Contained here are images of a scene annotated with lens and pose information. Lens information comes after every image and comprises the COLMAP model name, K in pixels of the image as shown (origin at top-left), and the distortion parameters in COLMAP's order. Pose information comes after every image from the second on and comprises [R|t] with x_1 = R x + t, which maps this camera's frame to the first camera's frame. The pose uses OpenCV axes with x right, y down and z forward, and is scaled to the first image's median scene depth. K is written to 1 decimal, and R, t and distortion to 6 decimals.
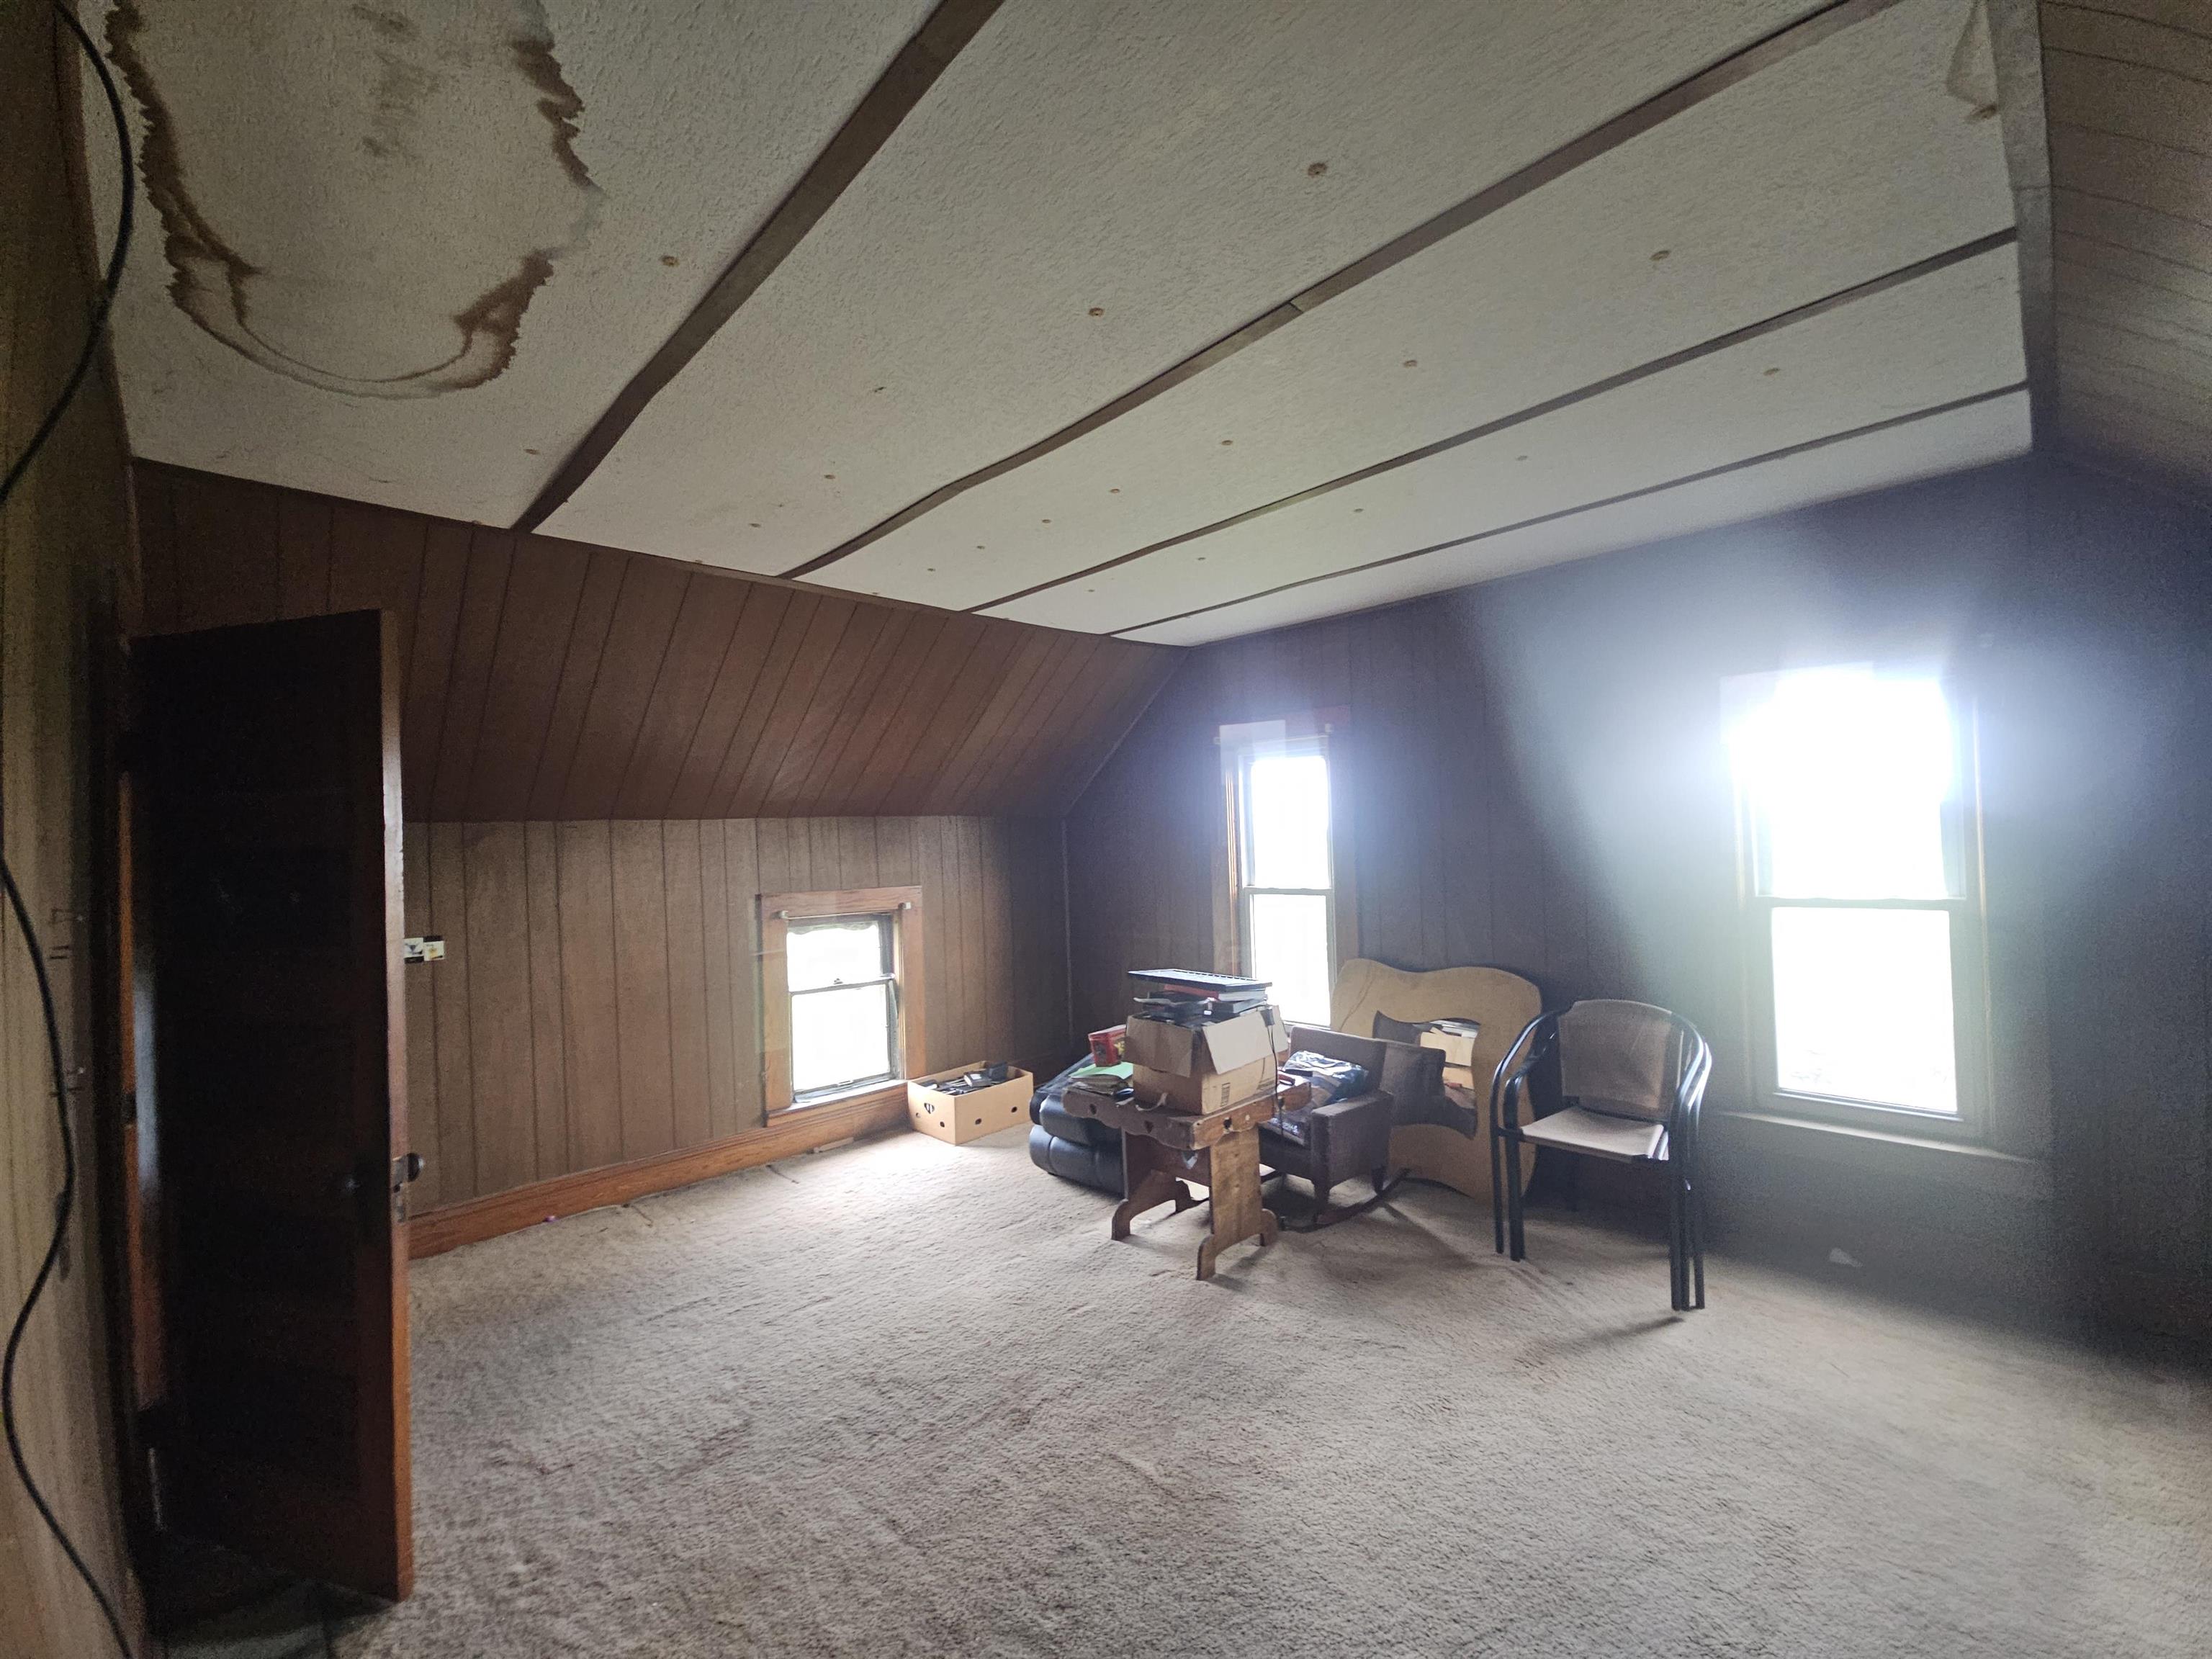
lens RADIAL K [[900.4, 0, 1101.7], [0, 900.4, 836.1], [0, 0, 1]] dist [0.003029, -0.004472]
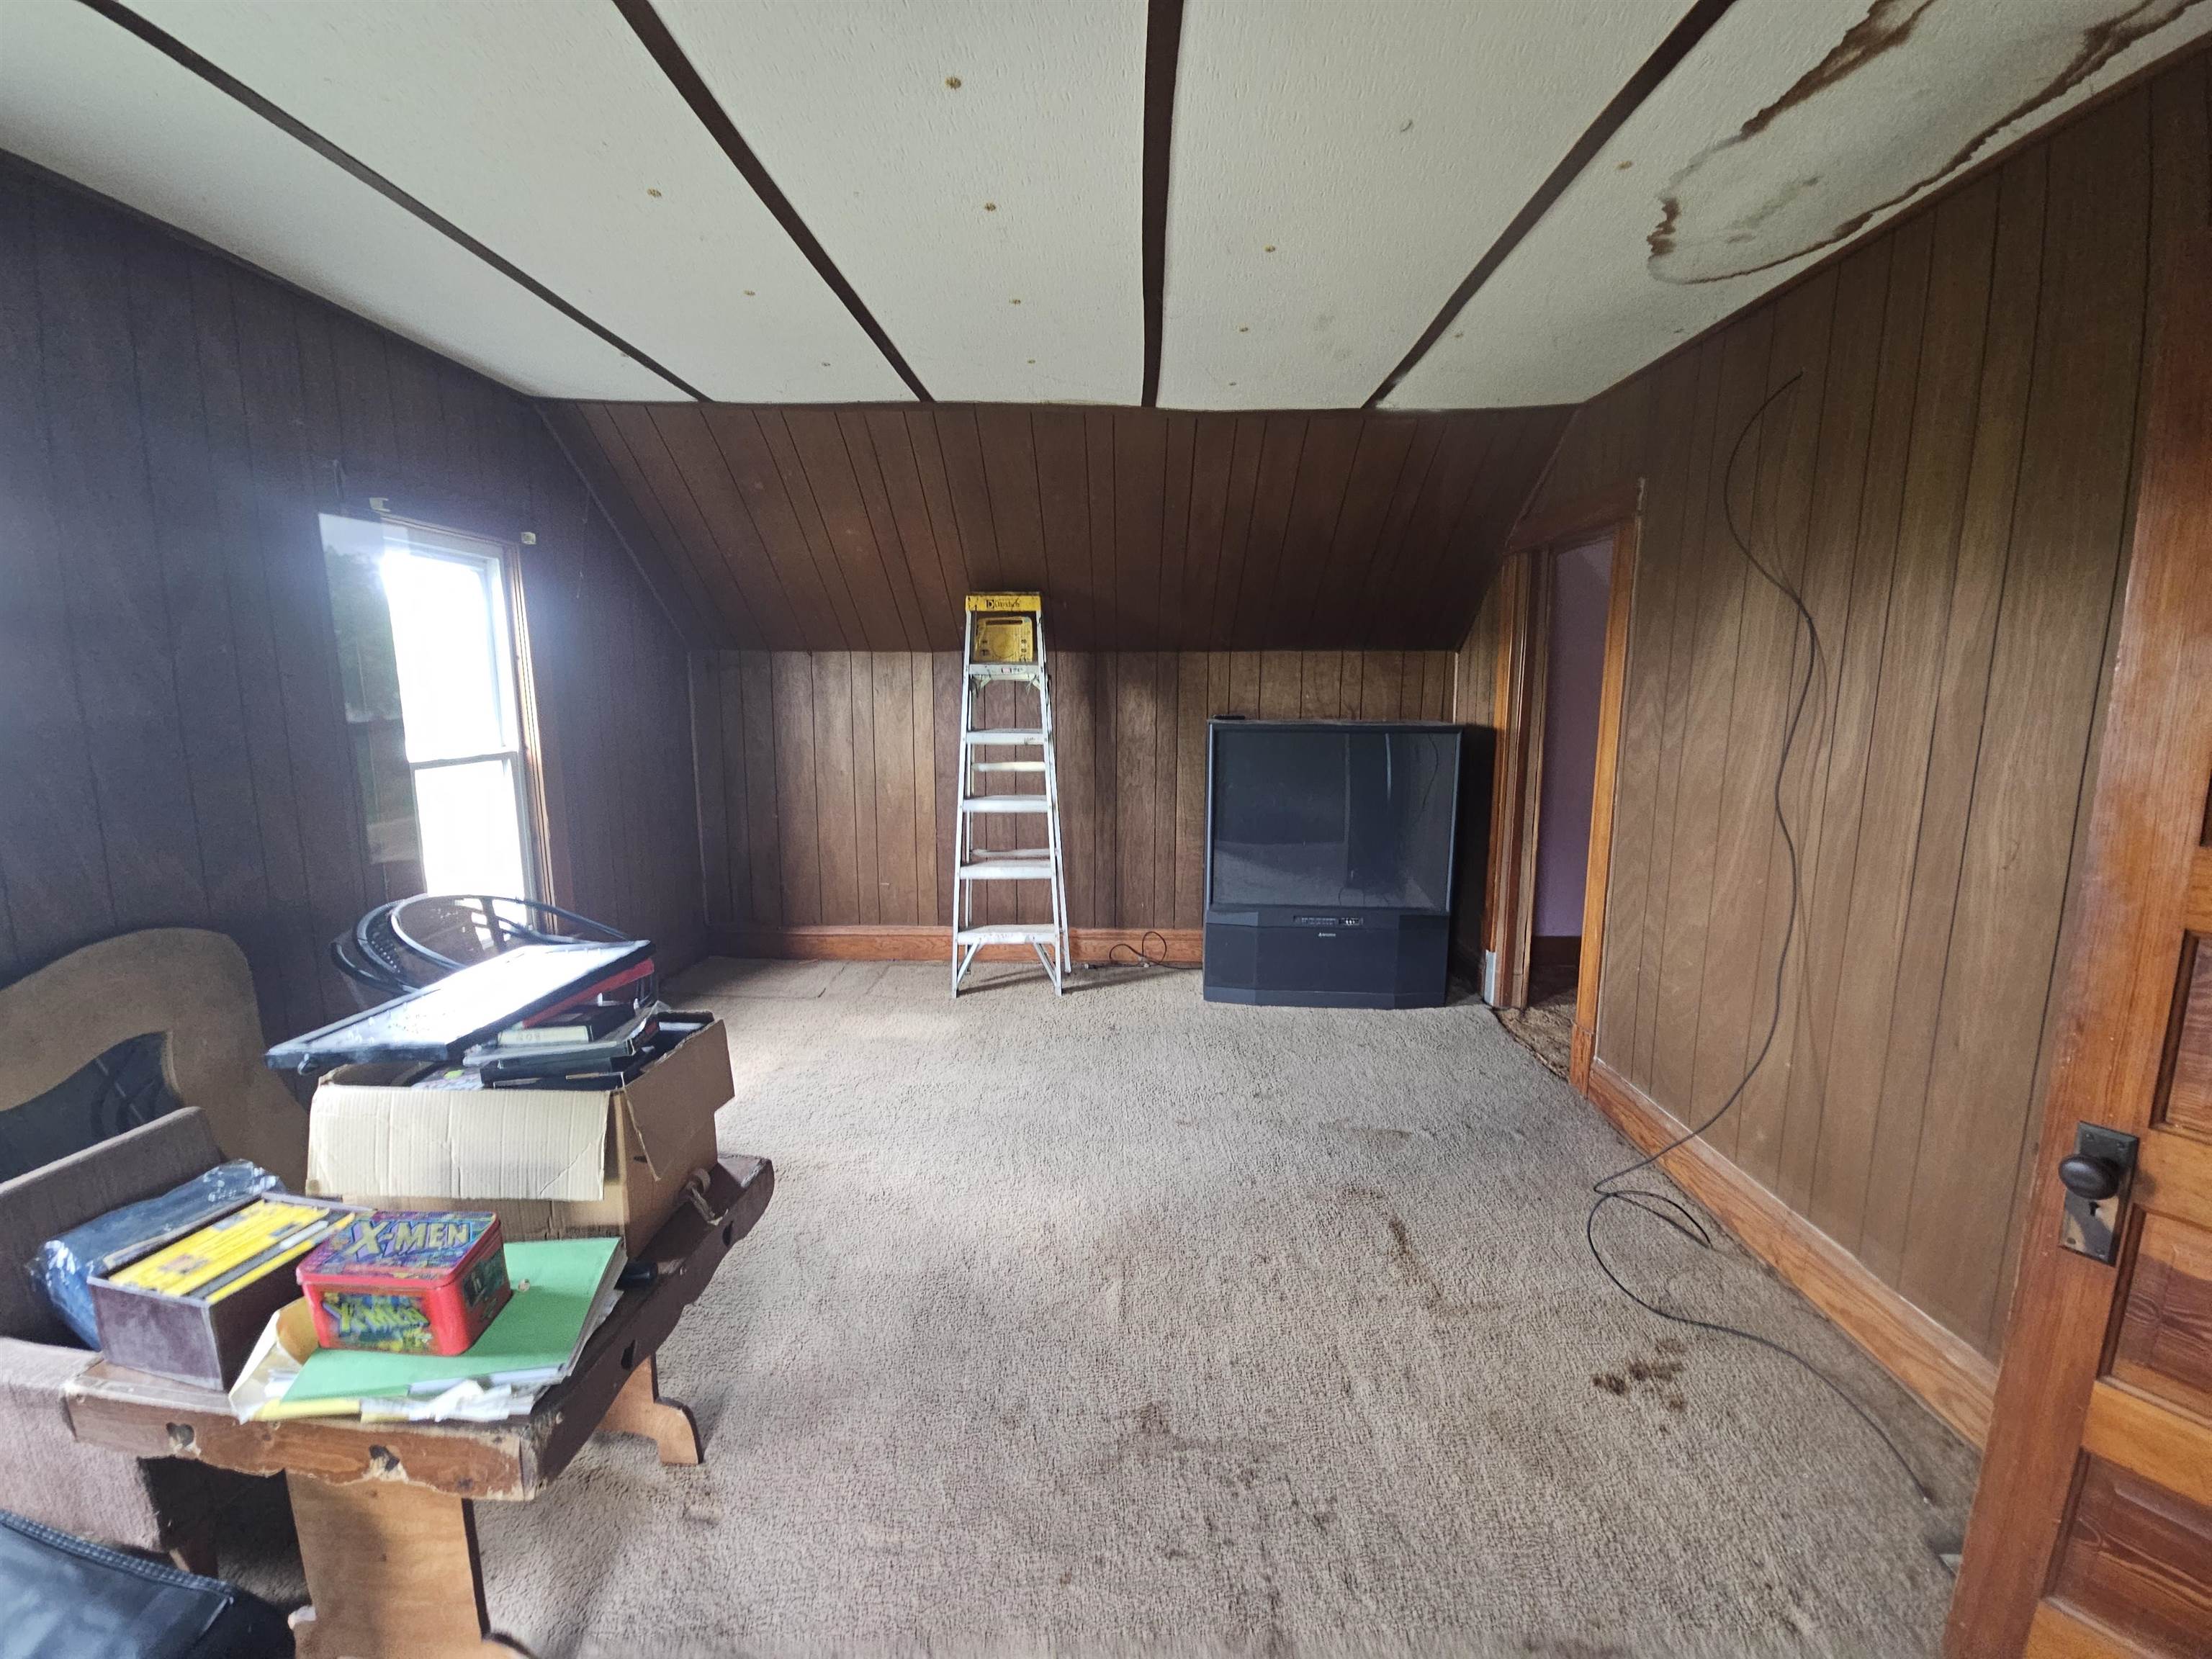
lens RADIAL K [[900.4, 0, 1122.2], [0, 900.4, 833.3], [0, 0, 1]] dist [0.003029, -0.004472]
pose [[-0.712872, -0.081284, 0.696567, -0.529515], [0.012682, 0.991604, 0.128692, 0.036274], [-0.701179, 0.100574, -0.705856, 1.390658]]
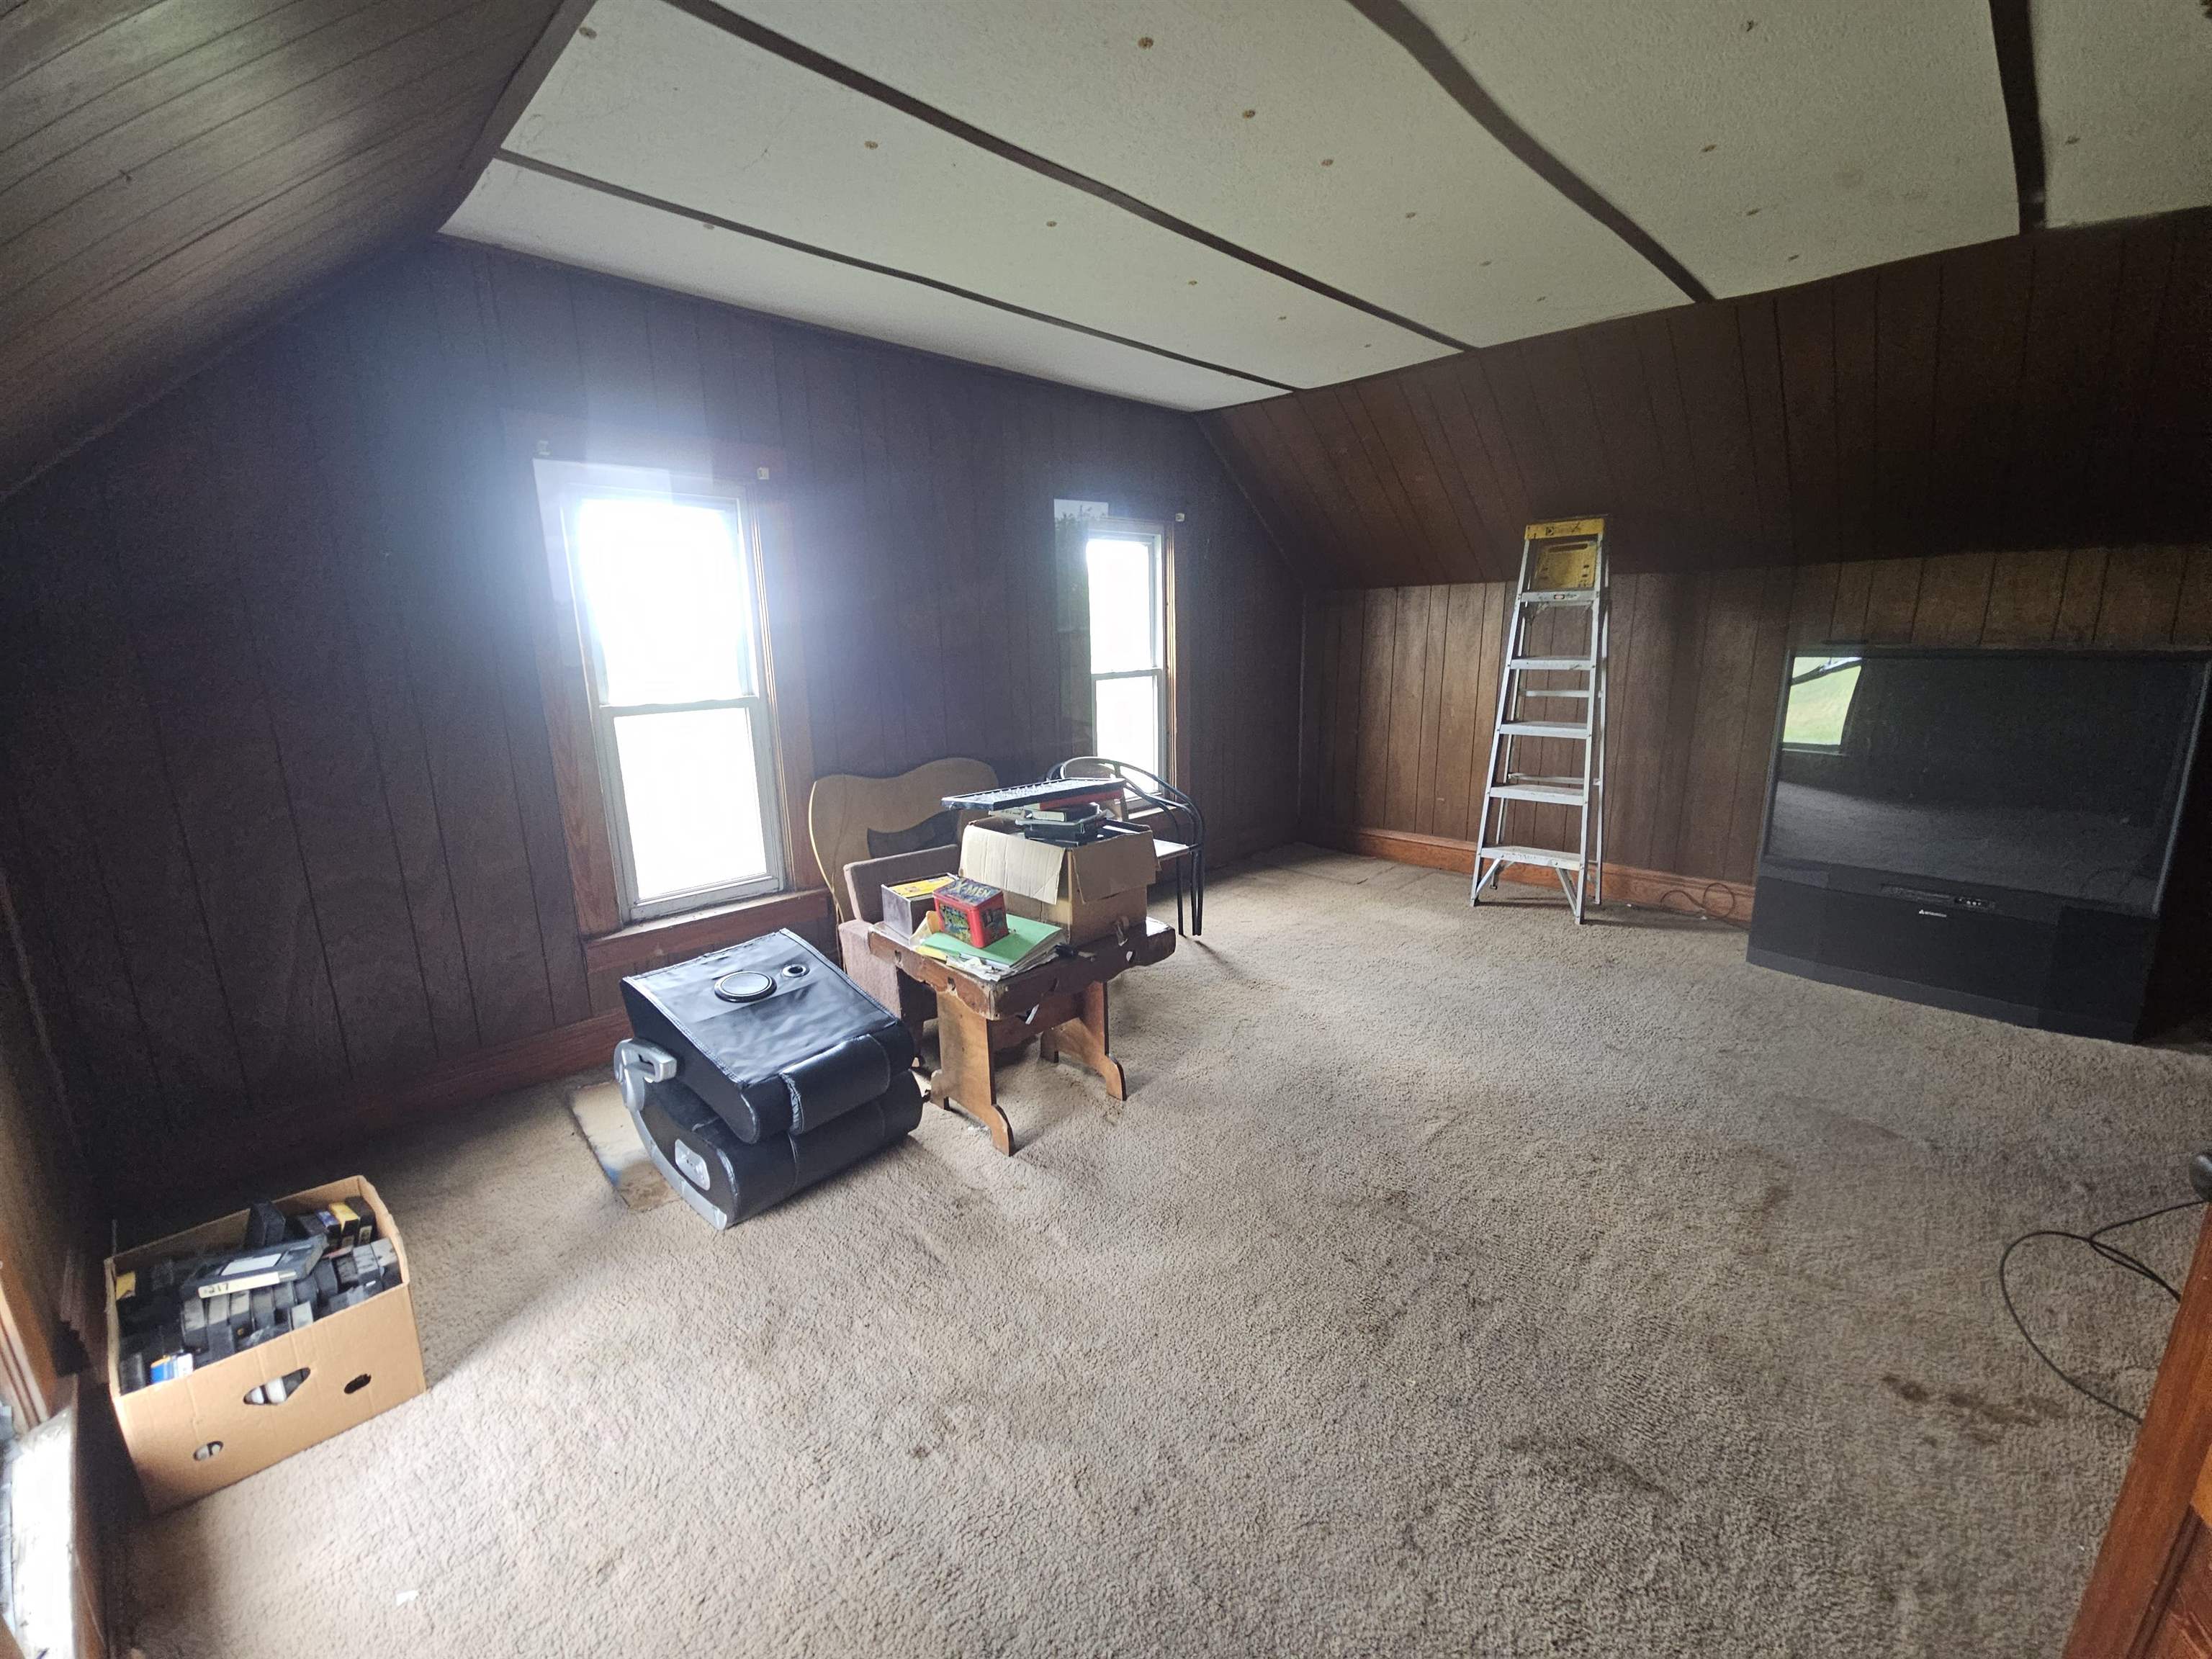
lens RADIAL K [[900.4, 0, 1123.3], [0, 900.4, 833.8], [0, 0, 1]] dist [0.003029, -0.004472]
pose [[-0.033573, -0.188649, 0.981471, -0.896155], [0.013612, 0.981847, 0.189187, 0.054131], [-0.999344, 0.019711, -0.030395, 1.213561]]
